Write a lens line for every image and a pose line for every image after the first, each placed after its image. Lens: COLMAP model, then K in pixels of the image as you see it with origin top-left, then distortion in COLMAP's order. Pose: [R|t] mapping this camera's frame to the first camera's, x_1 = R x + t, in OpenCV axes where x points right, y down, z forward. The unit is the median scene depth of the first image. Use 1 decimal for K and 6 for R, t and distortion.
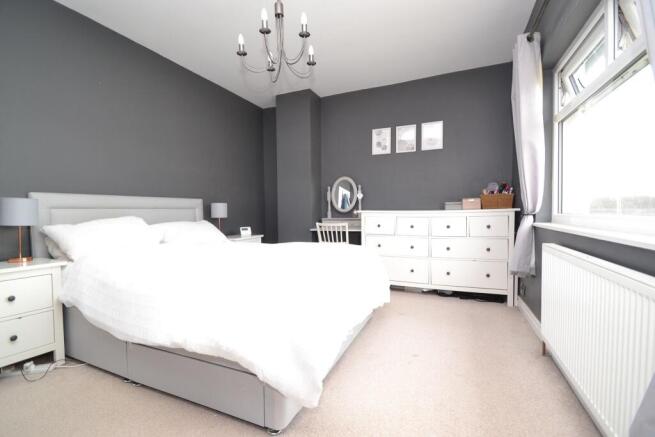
lens RADIAL K [[291.3, 0, 325.1], [0, 291.3, 220.7], [0, 0, 1]] dist [-0.010372, -0.001234]
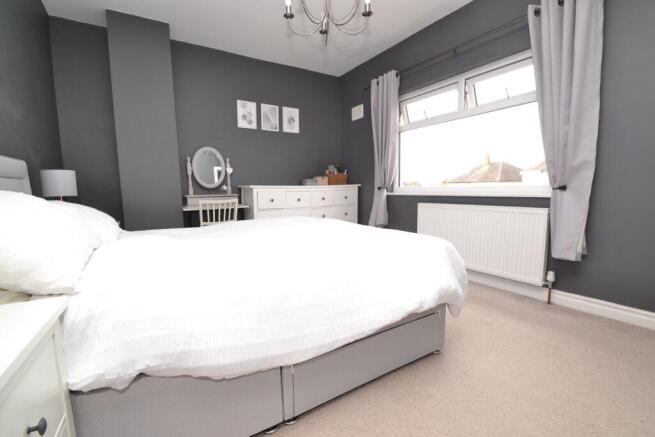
lens RADIAL K [[291.3, 0, 327.2], [0, 291.3, 219.6], [0, 0, 1]] dist [-0.010372, -0.001234]
pose [[0.561469, -0.087363, 0.822873, -0.492753], [0.031767, 0.995954, 0.084063, 0.003683], [-0.826888, -0.021058, 0.561972, 0.225421]]
